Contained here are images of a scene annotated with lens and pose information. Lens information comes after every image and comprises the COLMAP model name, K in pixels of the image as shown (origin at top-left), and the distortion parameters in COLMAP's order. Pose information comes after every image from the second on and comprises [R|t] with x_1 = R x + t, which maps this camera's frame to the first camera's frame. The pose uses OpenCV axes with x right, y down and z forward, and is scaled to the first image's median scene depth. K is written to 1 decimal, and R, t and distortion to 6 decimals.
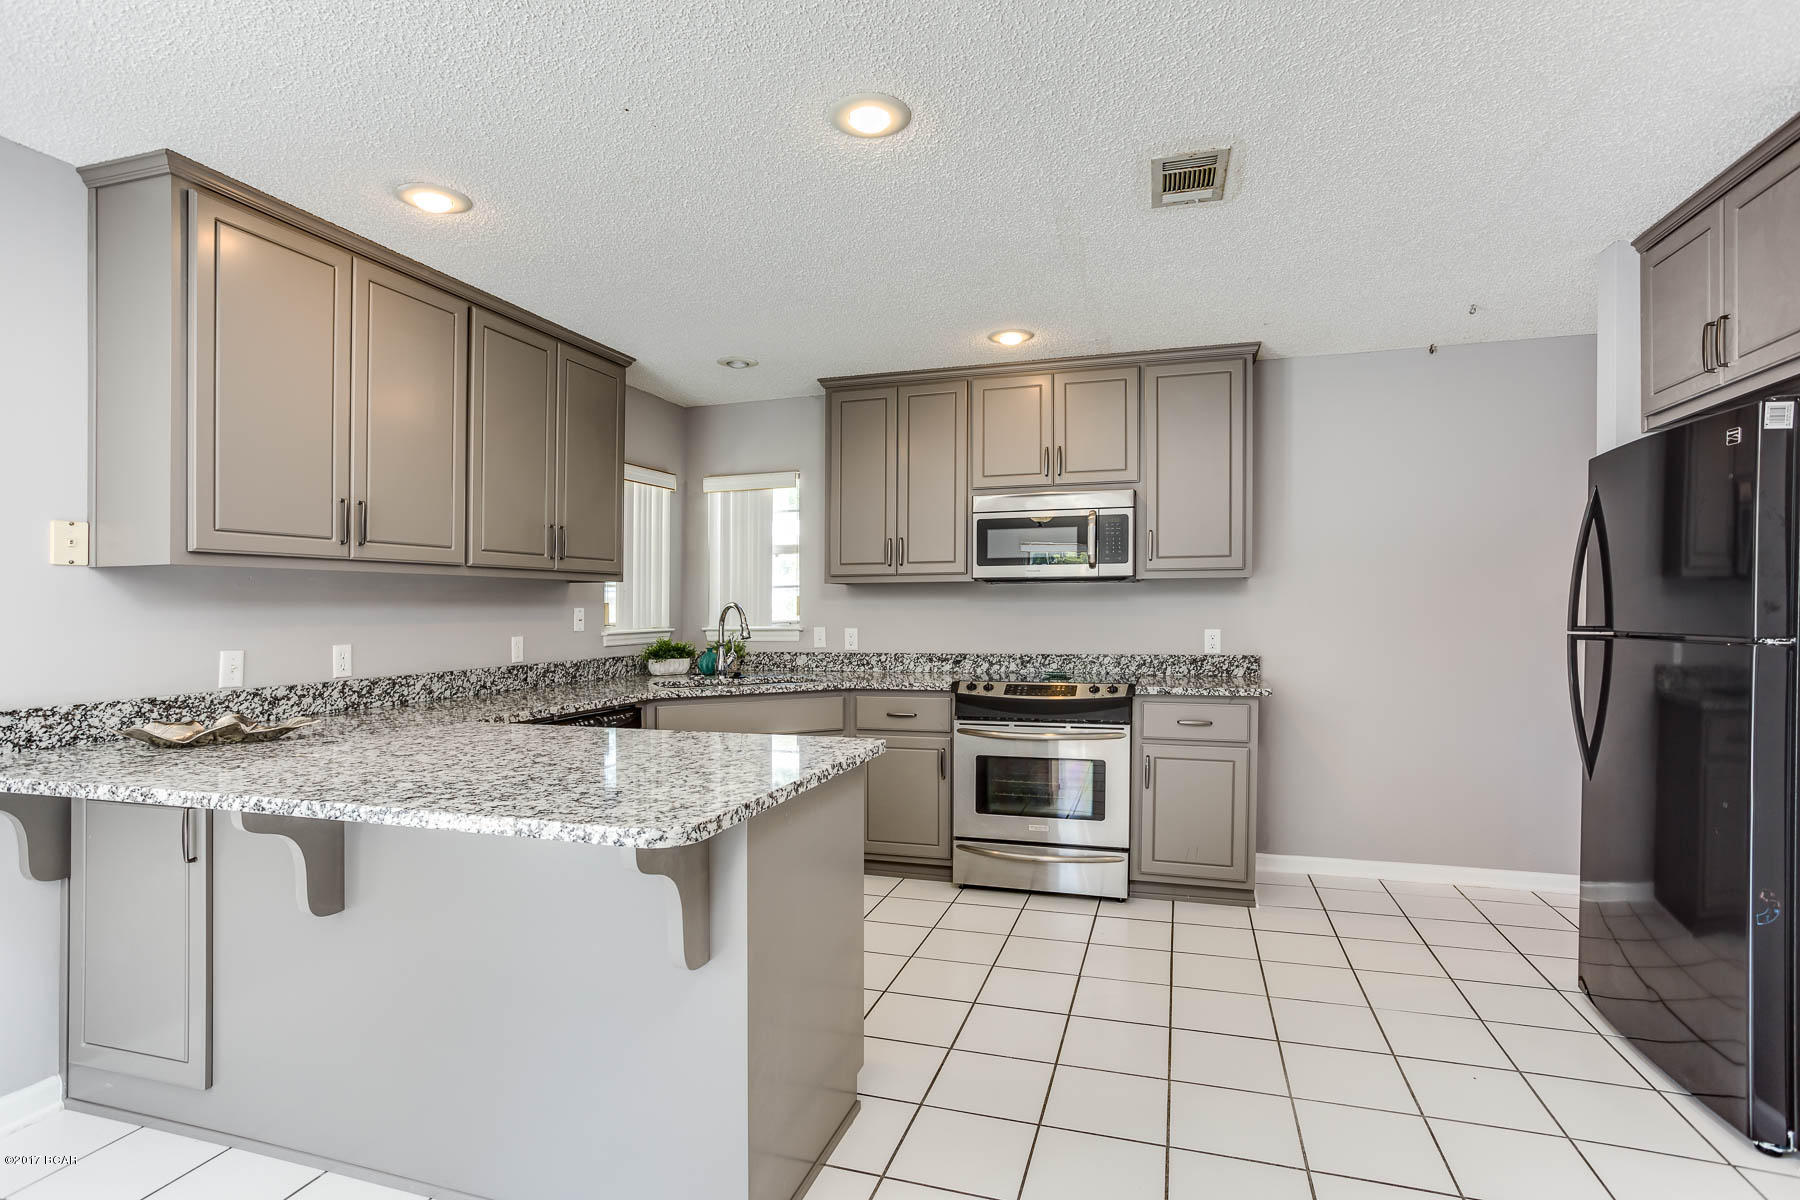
lens RADIAL K [[871.3, 0, 917.8], [0, 871.3, 597.1], [0, 0, 1]] dist [-0.043044, 0.010718]
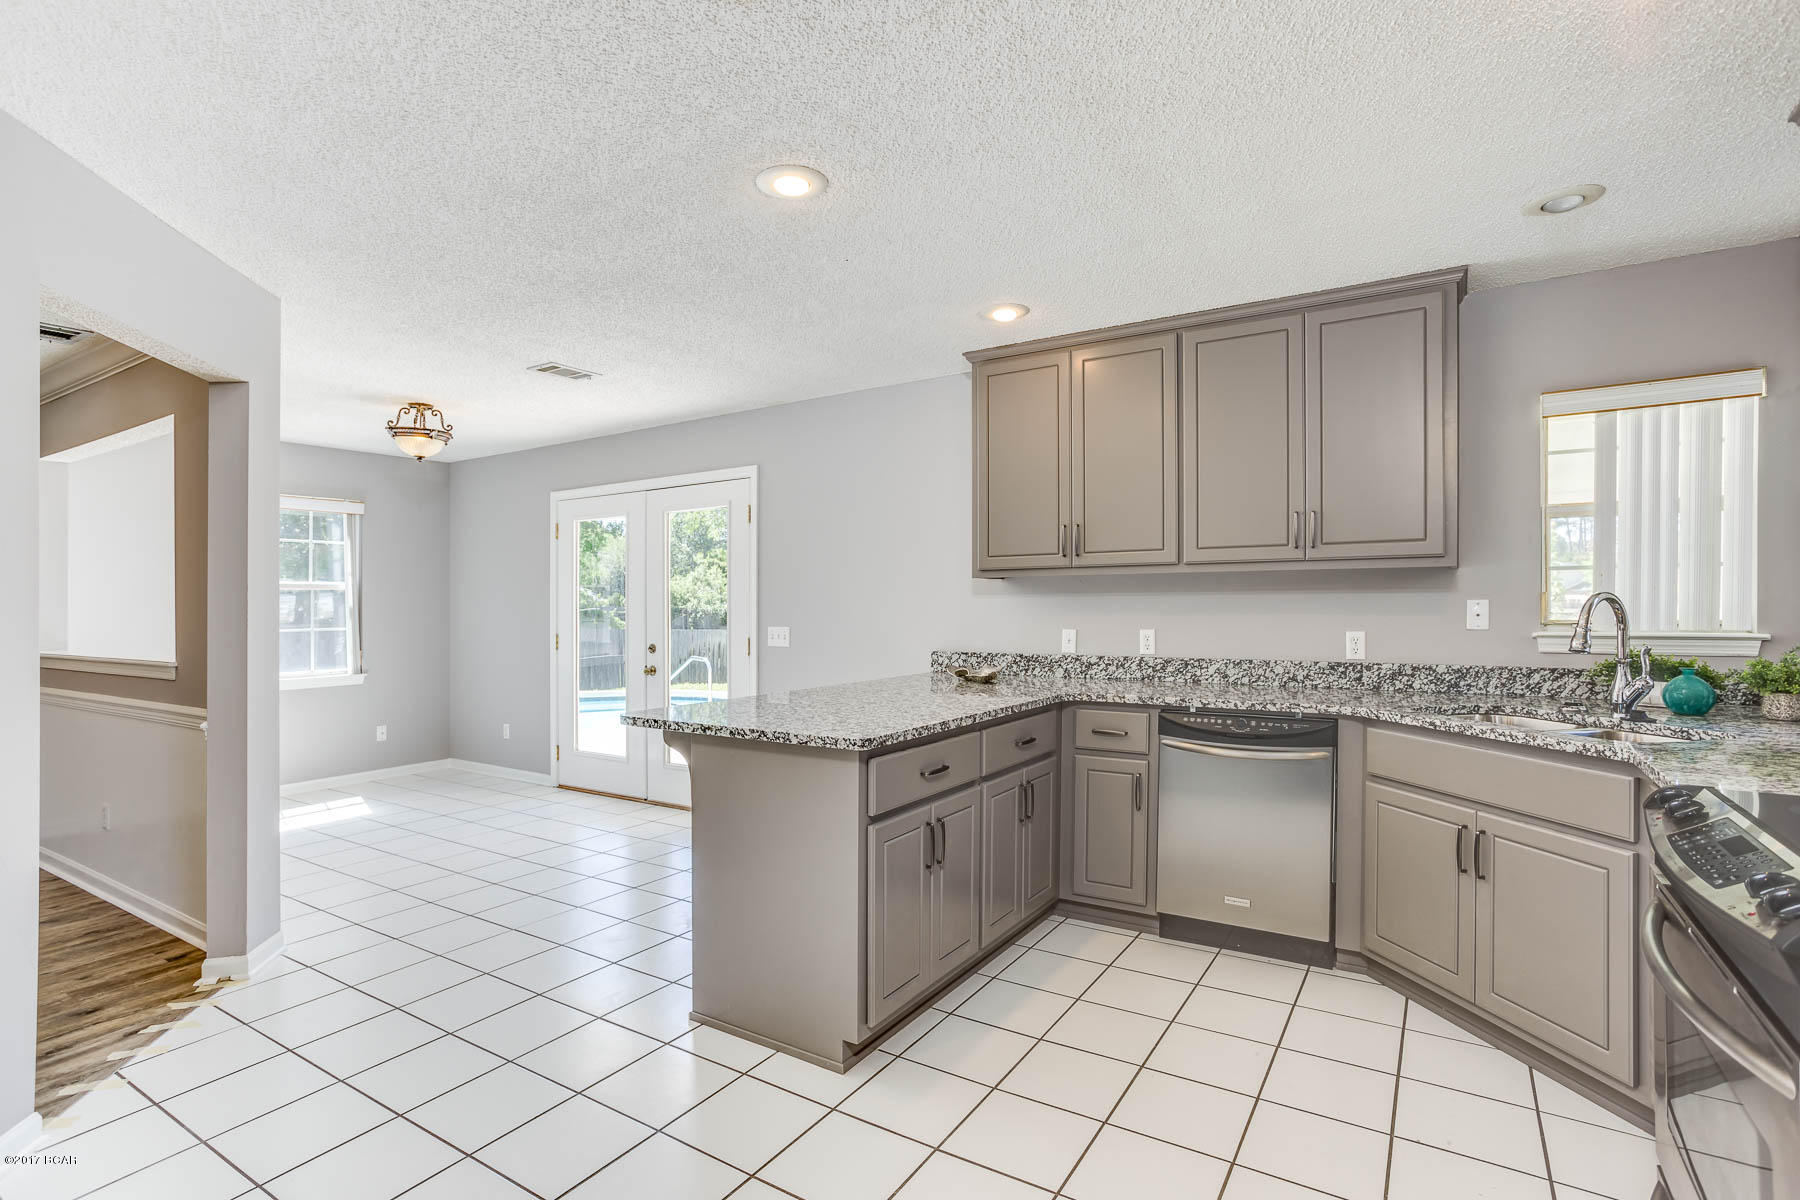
lens RADIAL K [[871.3, 0, 918.6], [0, 871.3, 591.3], [0, 0, 1]] dist [-0.043044, 0.010718]
pose [[-0.268073, -0.006763, -0.963375, 0.634433], [0.018857, 0.999747, -0.012265, 0.006446], [0.963214, -0.021455, -0.267877, 0.931665]]
